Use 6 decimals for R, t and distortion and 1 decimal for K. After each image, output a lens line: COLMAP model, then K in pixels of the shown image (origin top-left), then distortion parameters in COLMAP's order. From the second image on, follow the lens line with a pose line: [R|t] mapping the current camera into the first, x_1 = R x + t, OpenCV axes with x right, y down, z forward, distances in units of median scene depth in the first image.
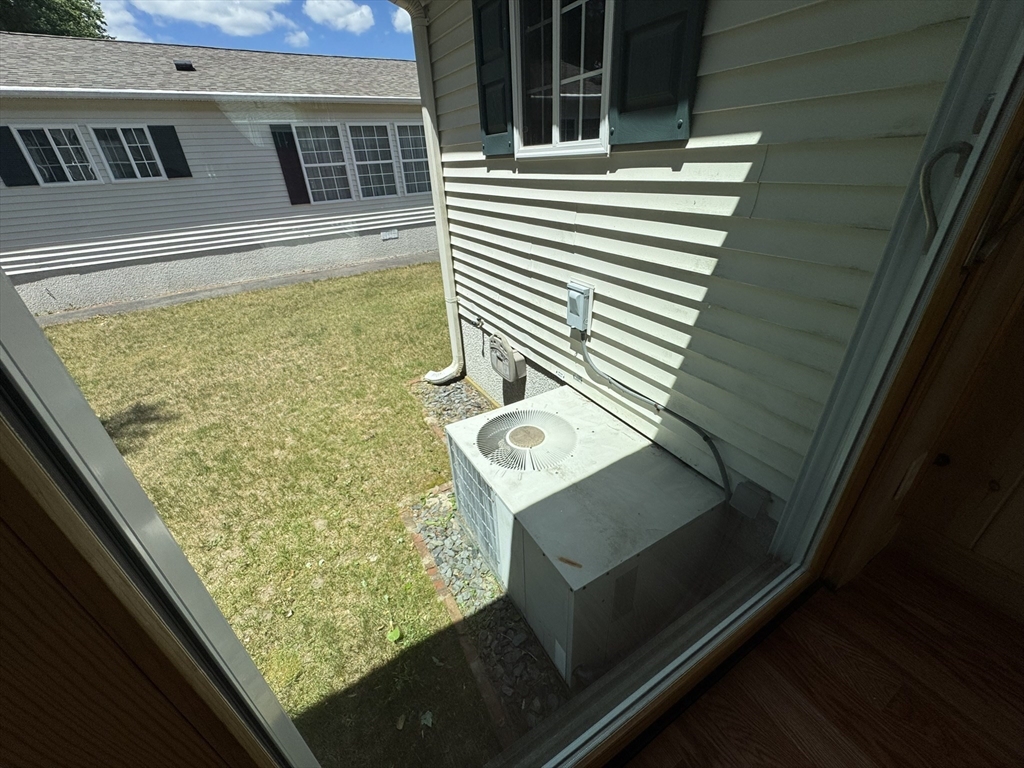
lens RADIAL K [[408.0, 0, 511.5], [0, 408.0, 382.0], [0, 0, 1]] dist [-0.003862, 0.000361]
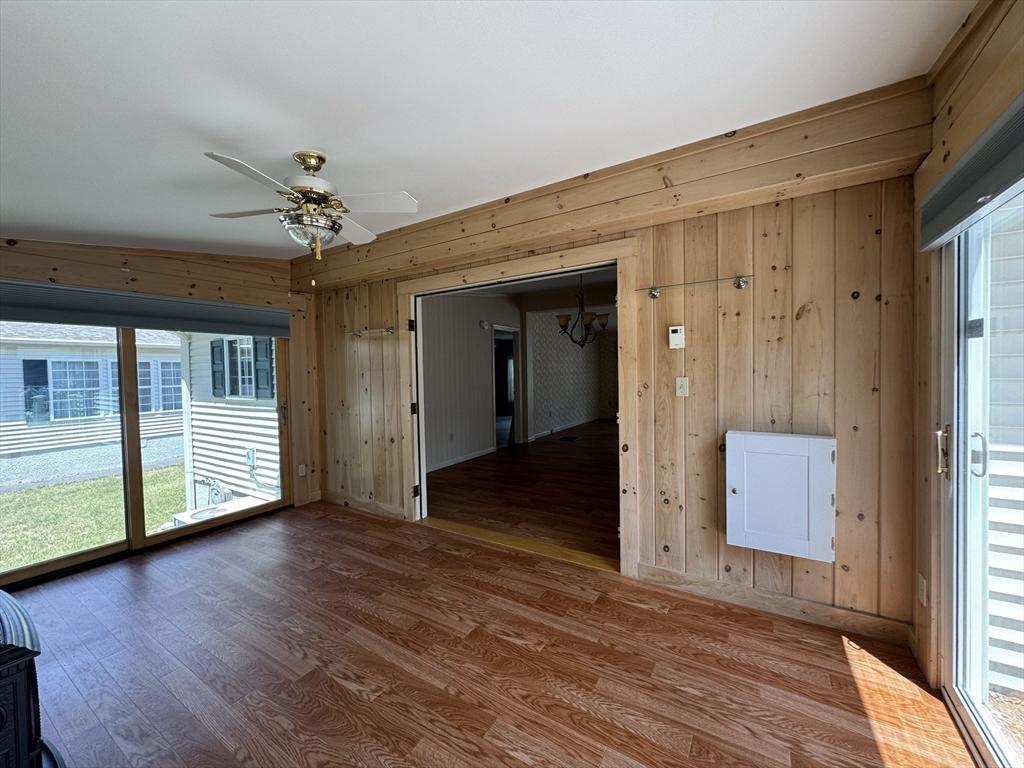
lens RADIAL K [[408.0, 0, 511.5], [0, 408.0, 382.0], [0, 0, 1]] dist [-0.003862, 0.000361]
pose [[0.884852, 0.015328, 0.465621, 0.341177], [0.205240, 0.884417, -0.419145, 0.639597], [-0.418228, 0.466445, 0.779432, -1.458582]]
